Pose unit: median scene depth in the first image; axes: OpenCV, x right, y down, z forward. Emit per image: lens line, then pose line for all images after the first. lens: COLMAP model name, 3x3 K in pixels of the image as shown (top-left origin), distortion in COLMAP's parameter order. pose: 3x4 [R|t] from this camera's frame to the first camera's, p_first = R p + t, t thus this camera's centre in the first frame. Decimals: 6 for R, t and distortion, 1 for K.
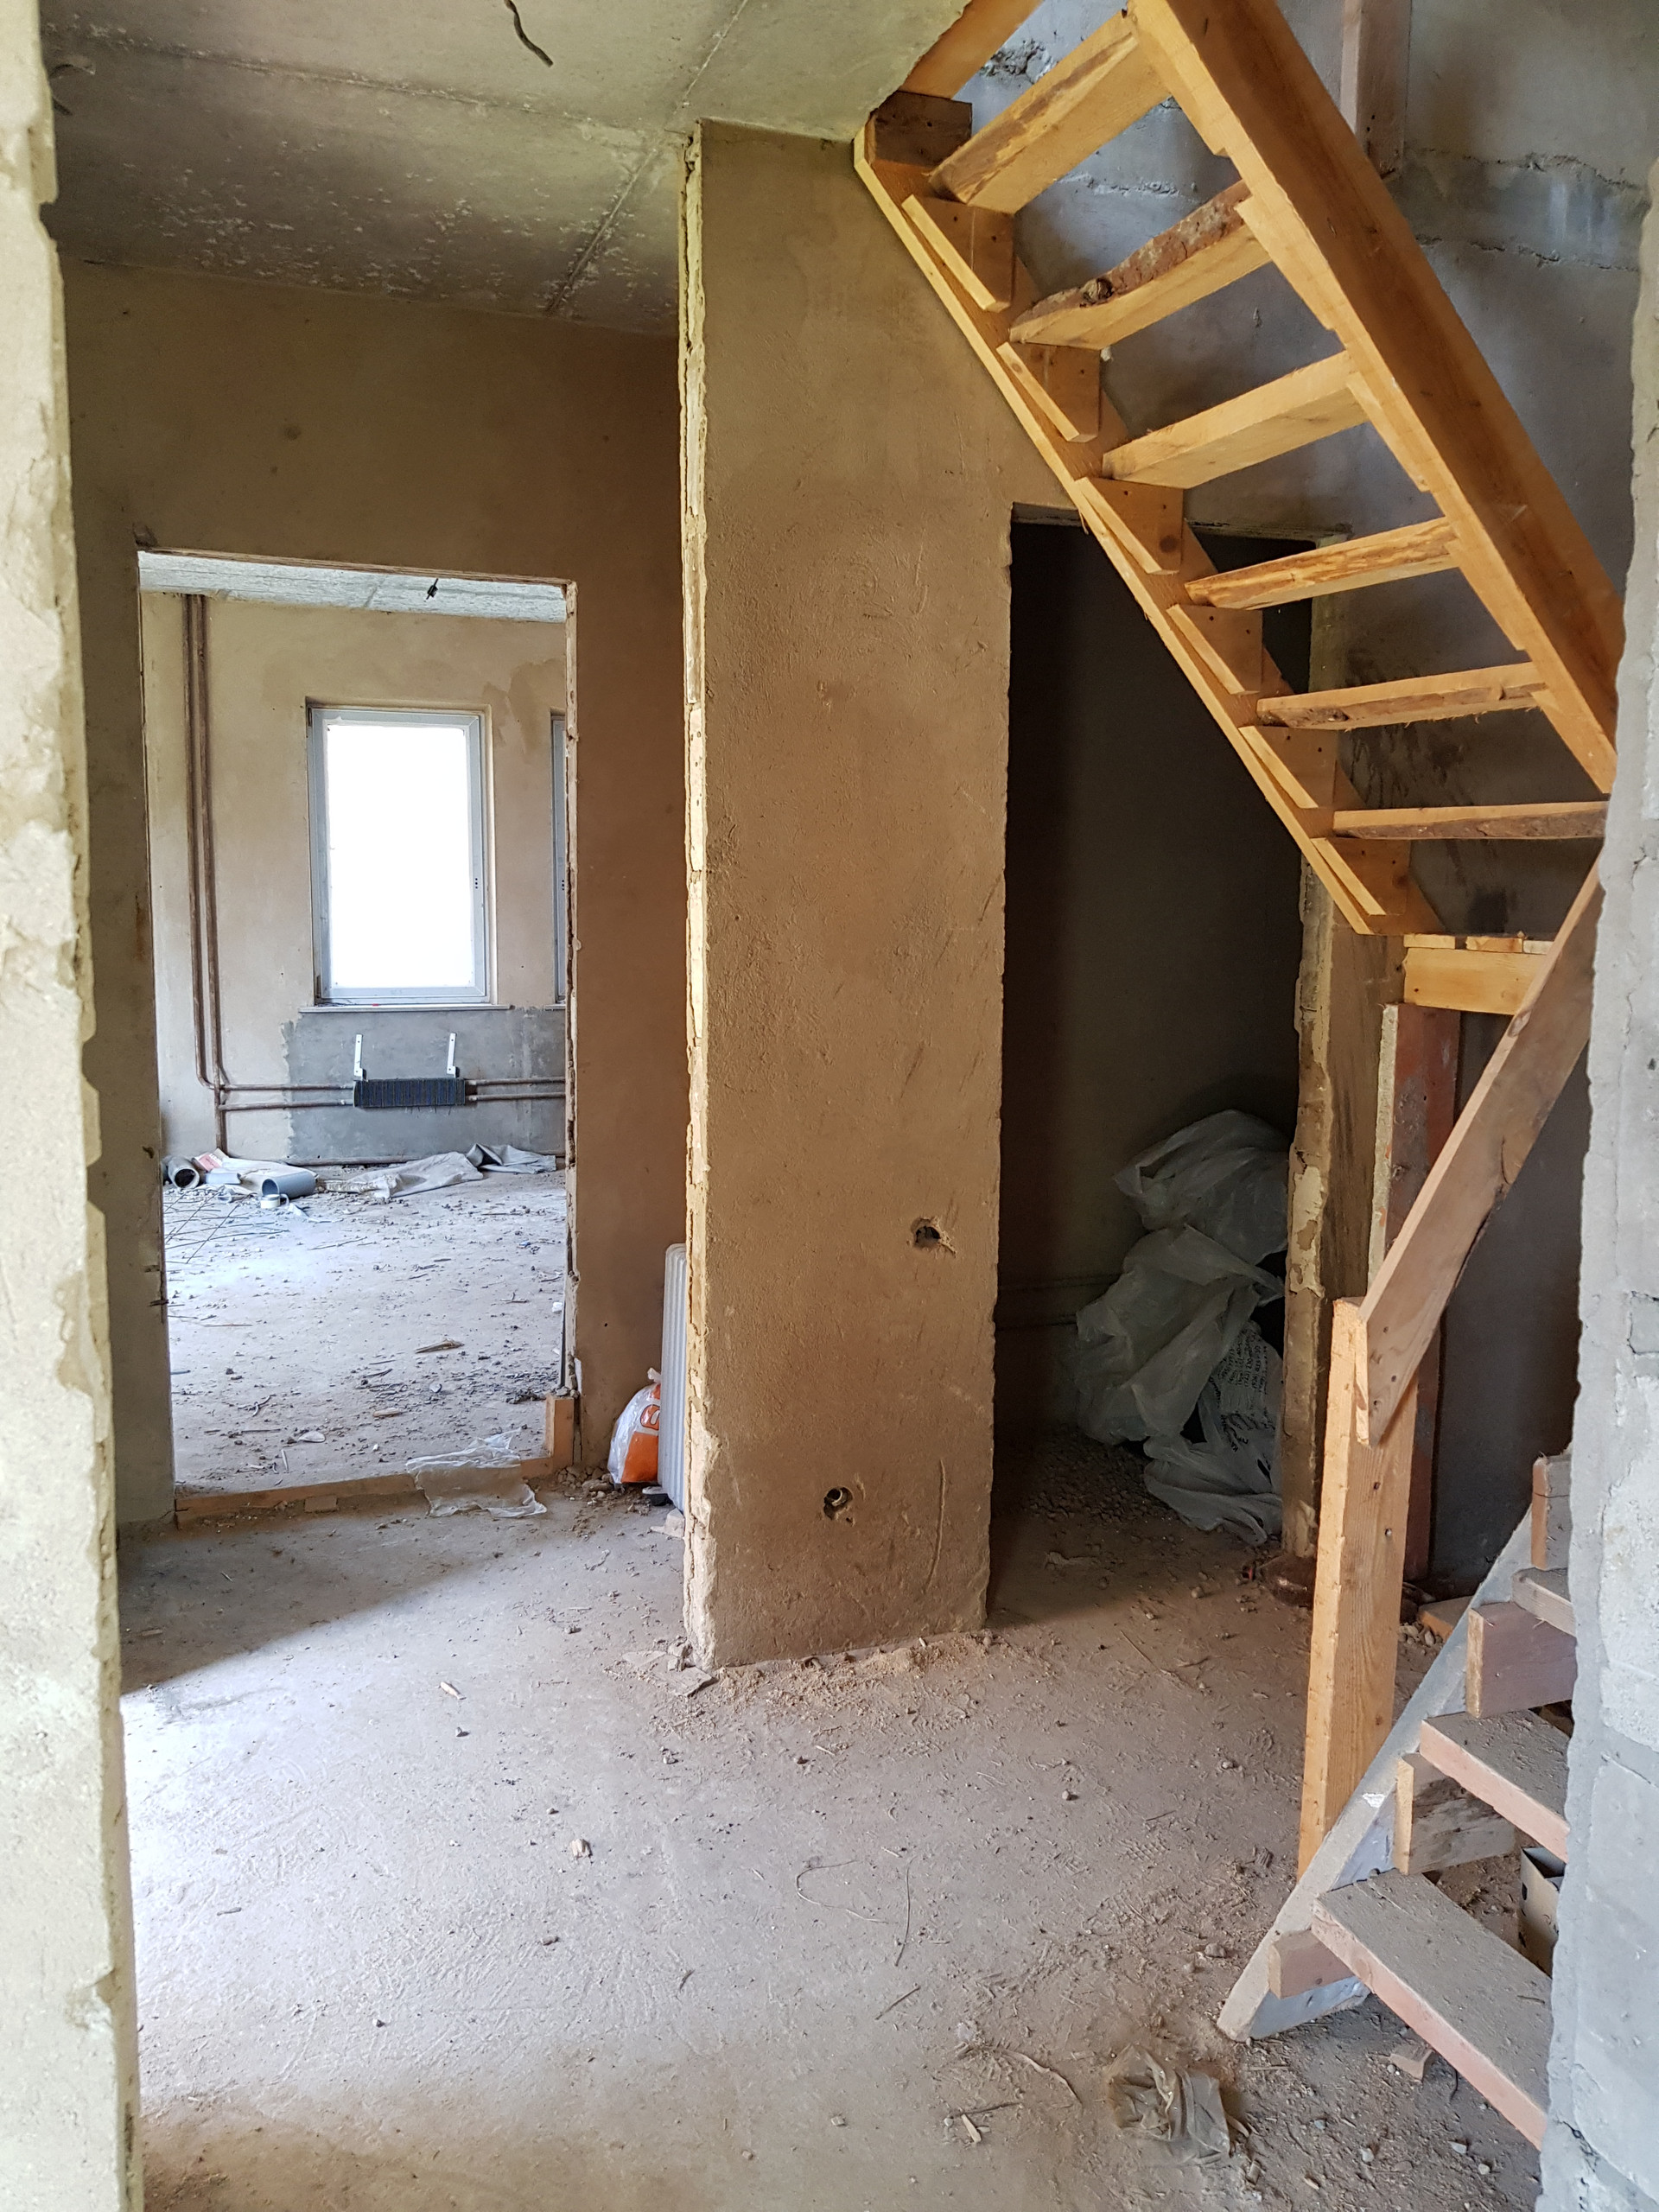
lens RADIAL K [[1722.4, 0, 839.3], [0, 1722.4, 1111.6], [0, 0, 1]] dist [0.064431, -0.095122]
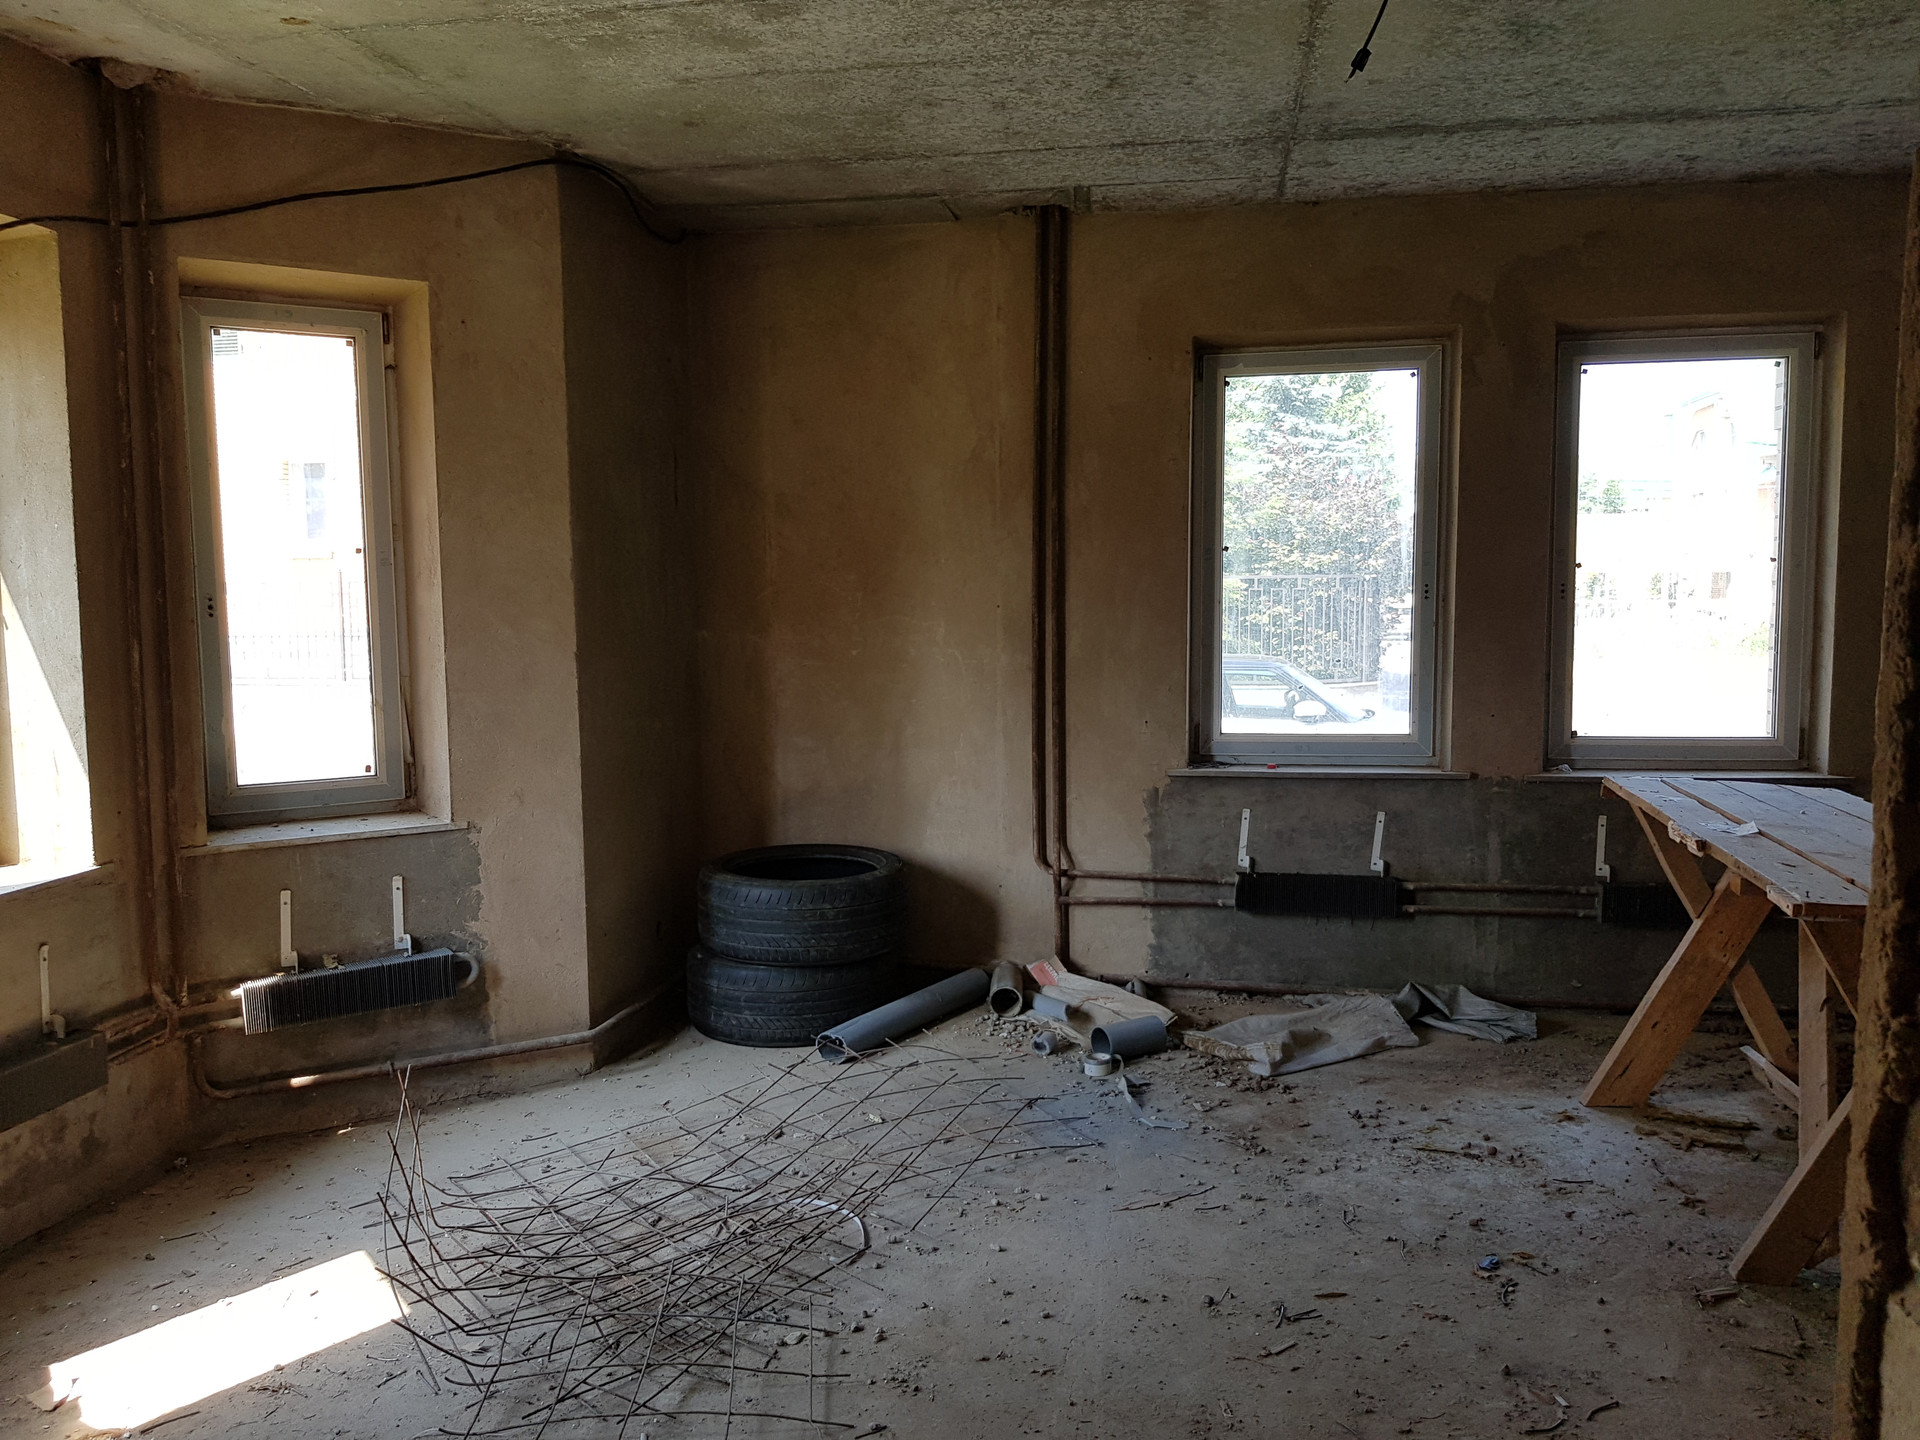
lens RADIAL K [[1495.0, 0, 965.0], [0, 1495.0, 728.3], [0, 0, 1]] dist [0.064431, -0.095122]
pose [[0.873592, 0.030151, -0.485724, -0.082464], [-0.045535, 0.998765, -0.019900, -0.060116], [0.484523, 0.039501, 0.873886, 0.409460]]
